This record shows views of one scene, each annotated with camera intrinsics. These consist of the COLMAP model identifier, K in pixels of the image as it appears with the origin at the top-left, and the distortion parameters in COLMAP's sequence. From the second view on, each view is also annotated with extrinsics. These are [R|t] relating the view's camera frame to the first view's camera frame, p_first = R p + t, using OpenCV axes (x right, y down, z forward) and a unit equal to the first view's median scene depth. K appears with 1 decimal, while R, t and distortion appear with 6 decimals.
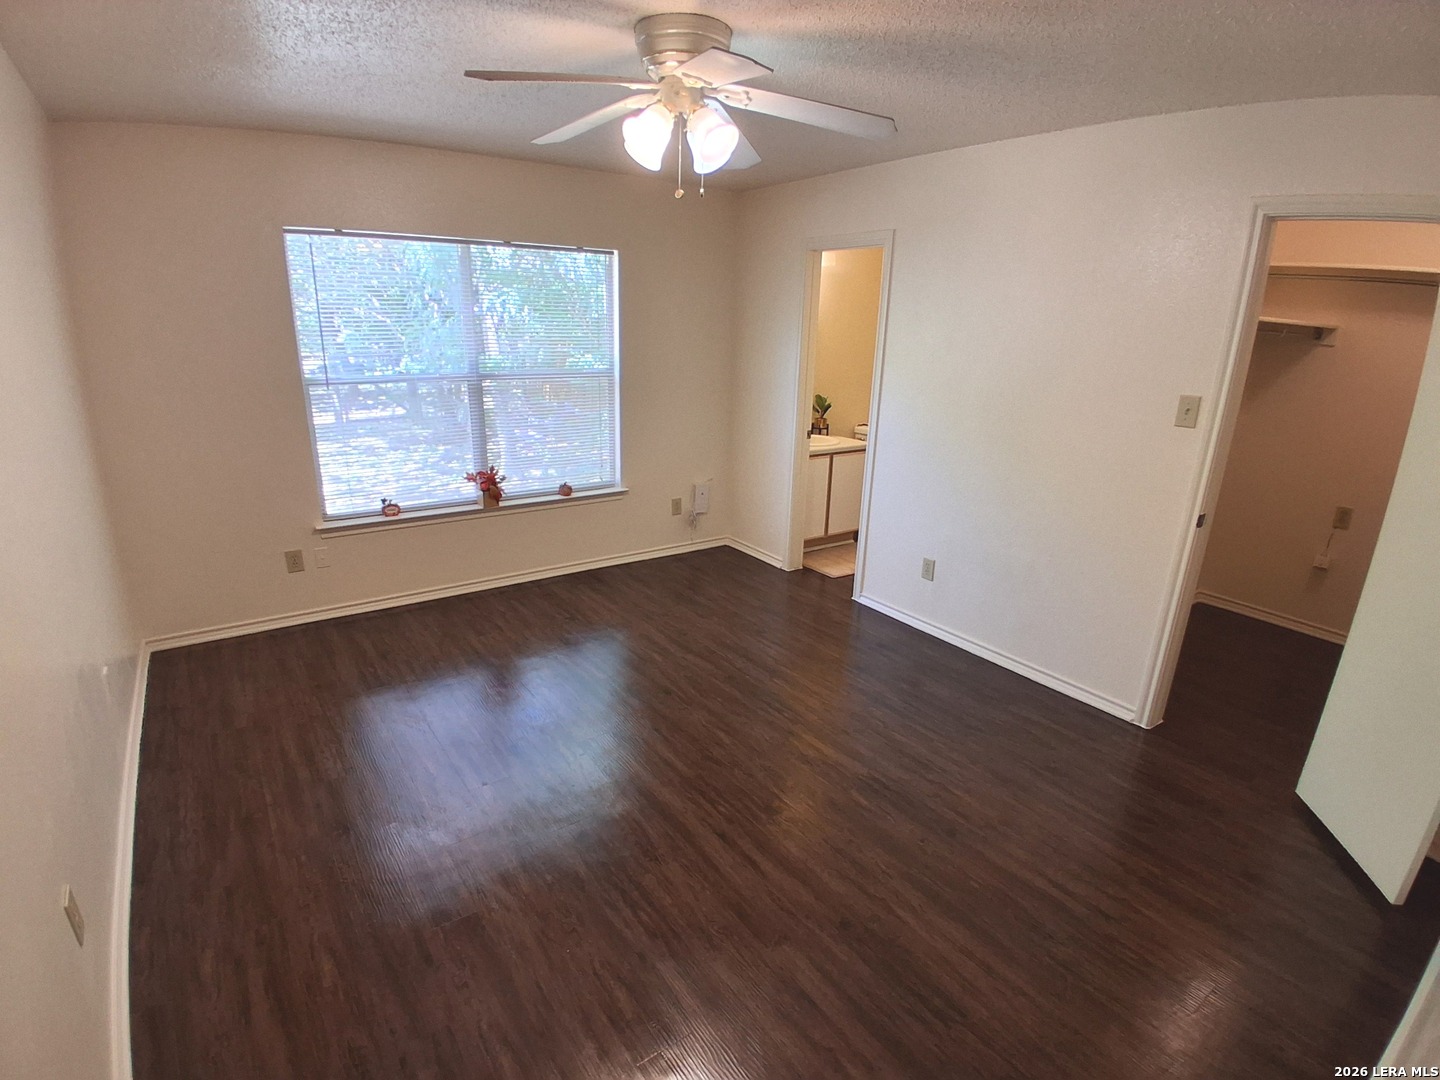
lens RADIAL K [[717.2, 0, 720.7], [0, 717.2, 538.4], [0, 0, 1]] dist [-0.010702, -0.025546]
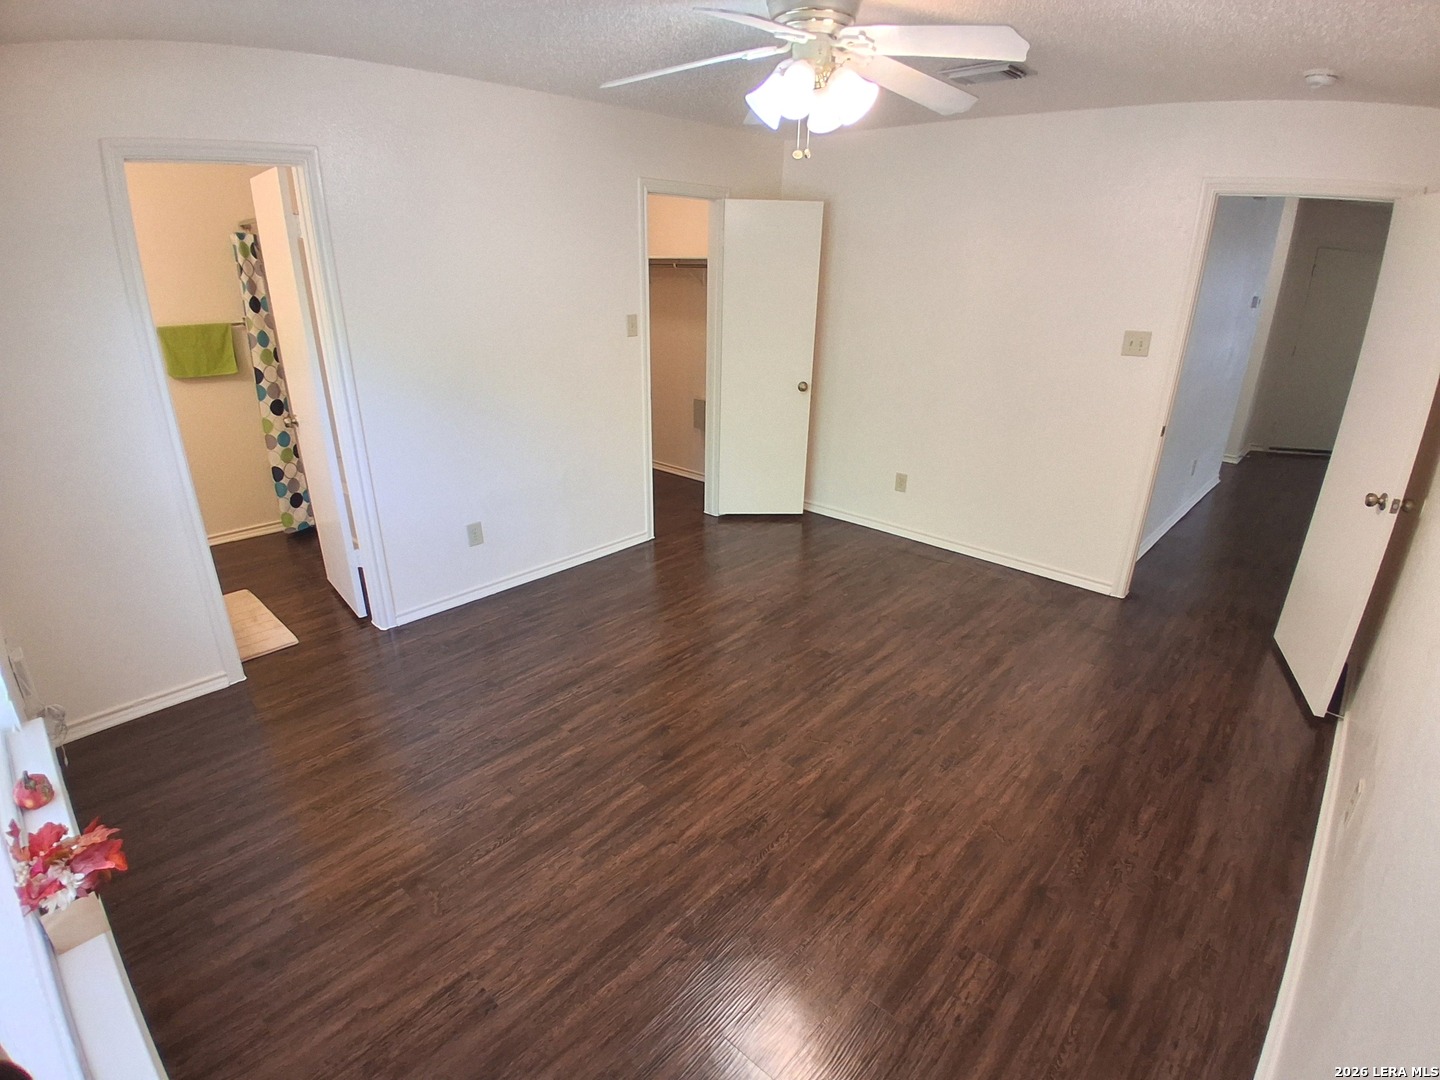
lens RADIAL K [[717.2, 0, 719.8], [0, 717.2, 533.1], [0, 0, 1]] dist [-0.010702, -0.025546]
pose [[-0.194957, -0.375645, 0.906026, -1.077874], [0.276861, 0.865108, 0.418255, -0.452373], [-0.940925, 0.332384, -0.064657, 1.281514]]
